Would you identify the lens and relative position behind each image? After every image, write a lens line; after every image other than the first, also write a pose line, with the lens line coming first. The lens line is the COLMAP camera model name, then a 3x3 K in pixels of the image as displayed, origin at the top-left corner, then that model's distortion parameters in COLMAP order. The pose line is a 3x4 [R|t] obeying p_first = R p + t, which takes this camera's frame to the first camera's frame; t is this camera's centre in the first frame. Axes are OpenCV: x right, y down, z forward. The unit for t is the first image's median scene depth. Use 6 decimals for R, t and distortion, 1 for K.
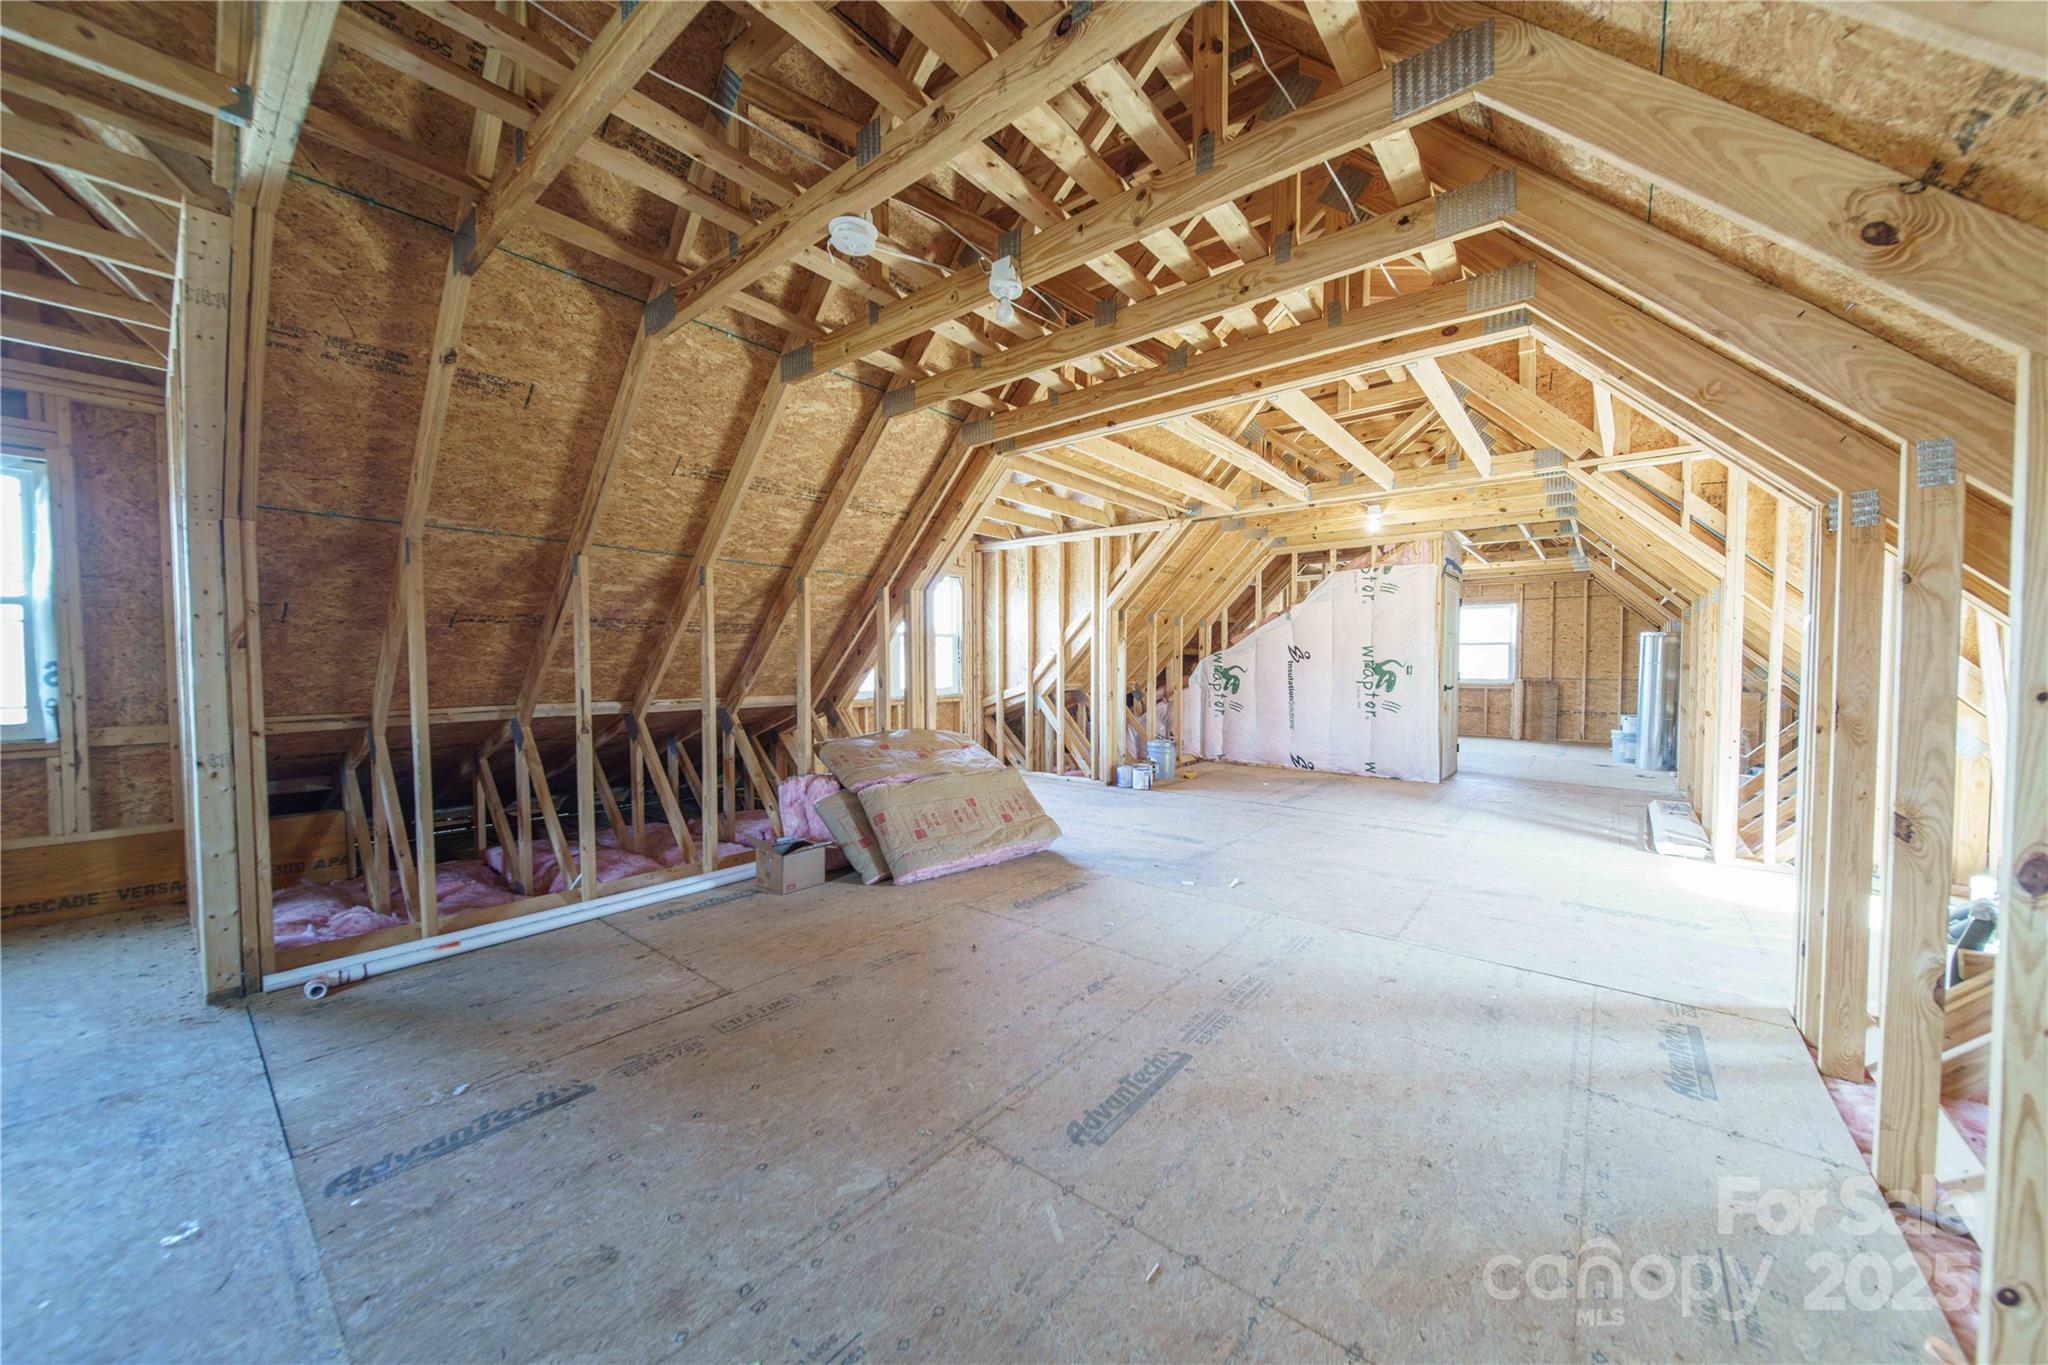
lens RADIAL K [[719.5, 0, 1022.1], [0, 719.5, 684.9], [0, 0, 1]] dist [-0.001420, -0.000487]
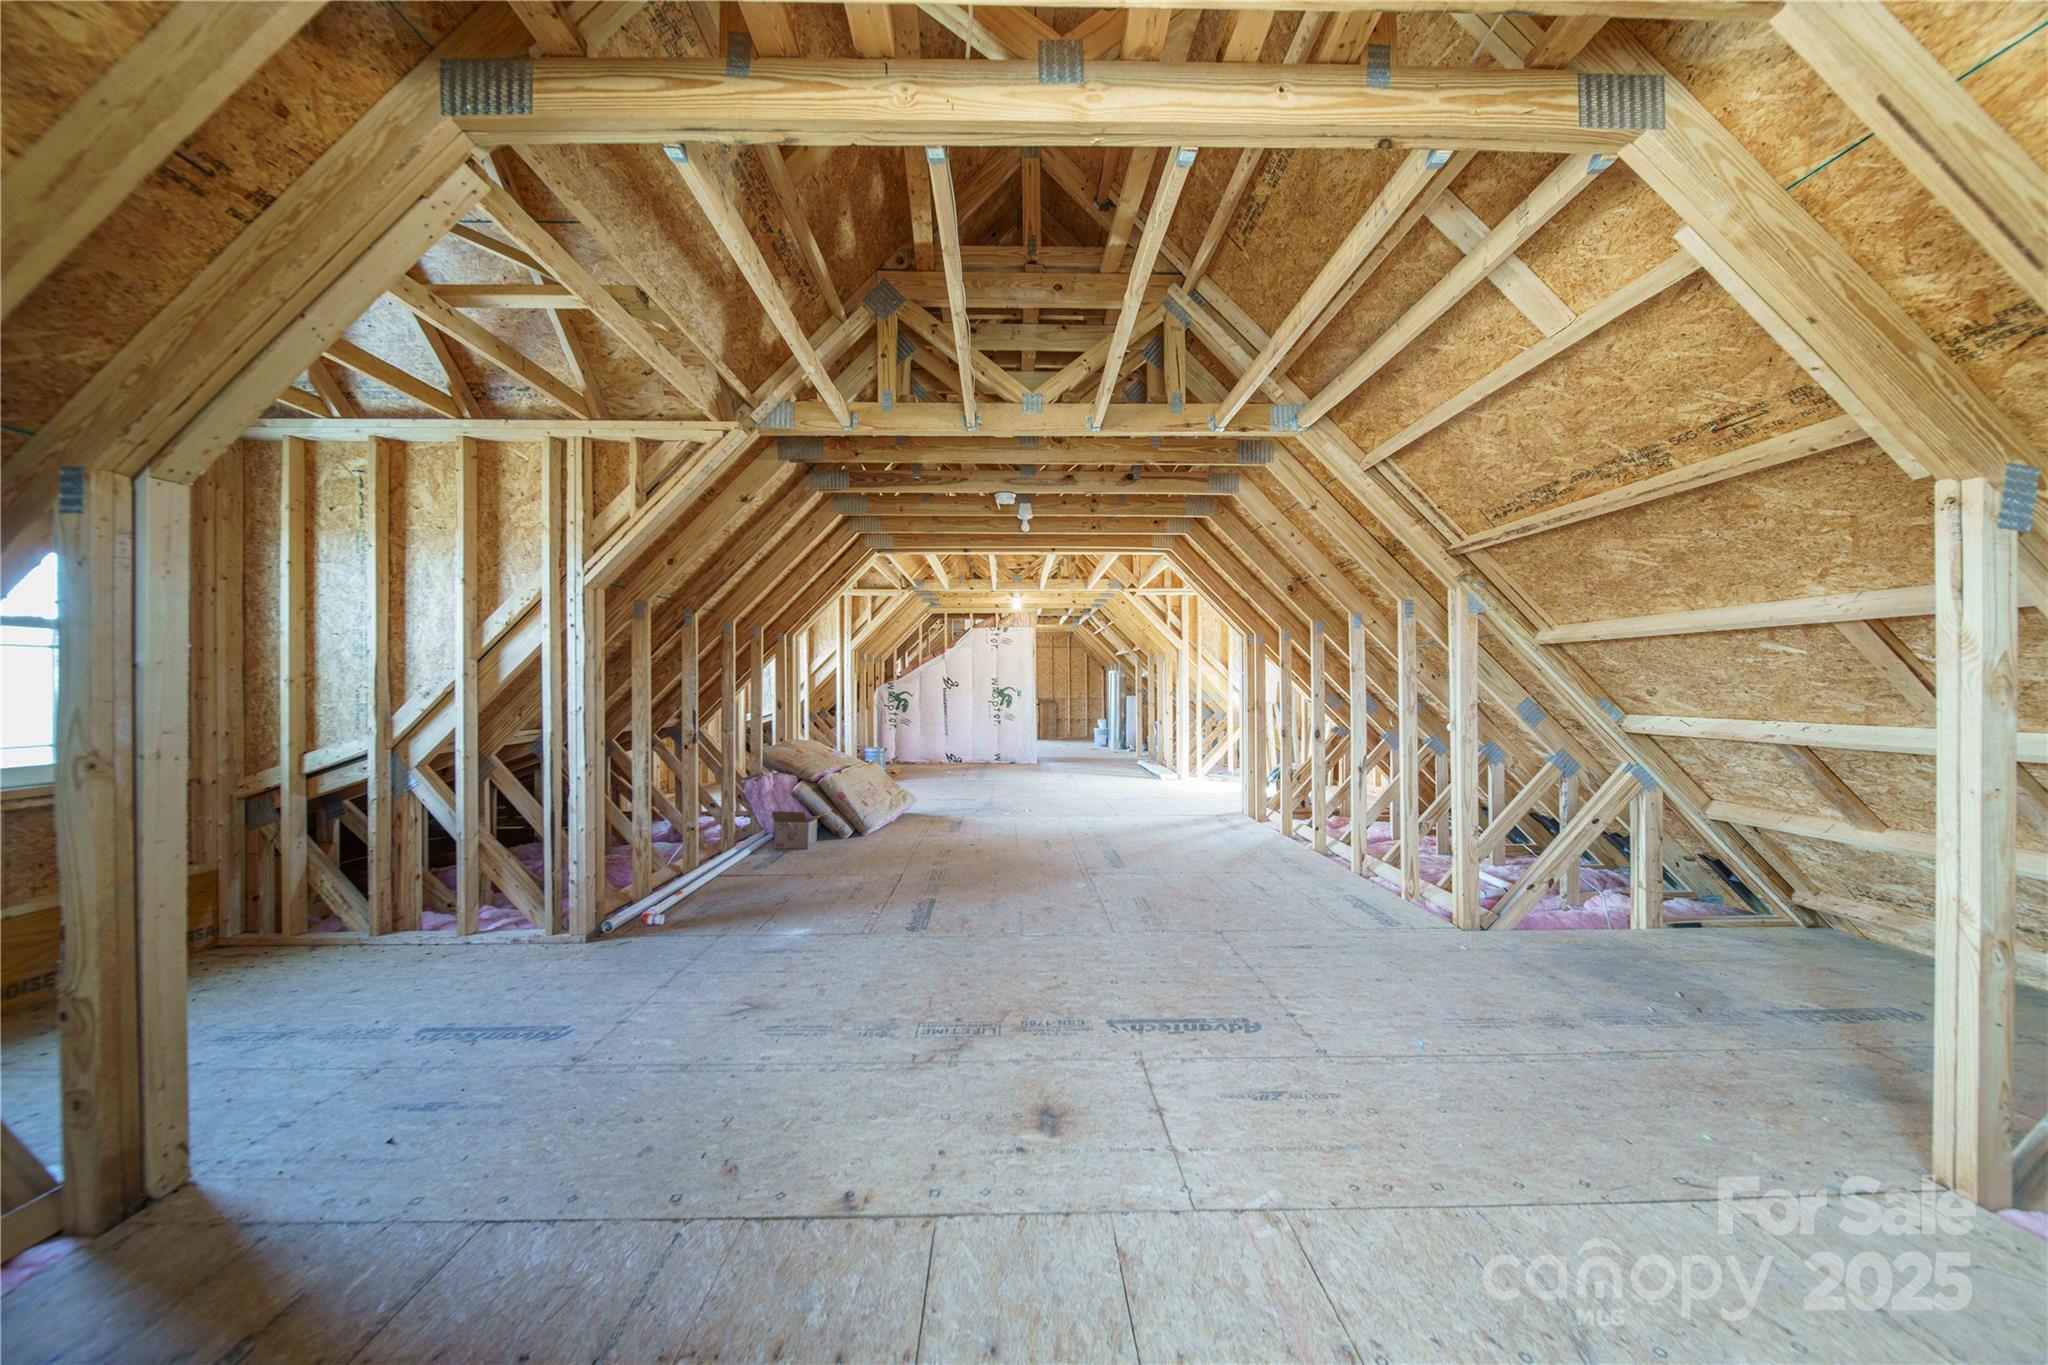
lens RADIAL K [[719.5, 0, 1022.1], [0, 719.5, 684.9], [0, 0, 1]] dist [-0.001420, -0.000487]
pose [[0.758790, 0.000320, 0.651335, -0.506295], [0.023975, 0.999308, -0.028421, 0.005794], [-0.650894, 0.037181, 0.758258, -0.215061]]
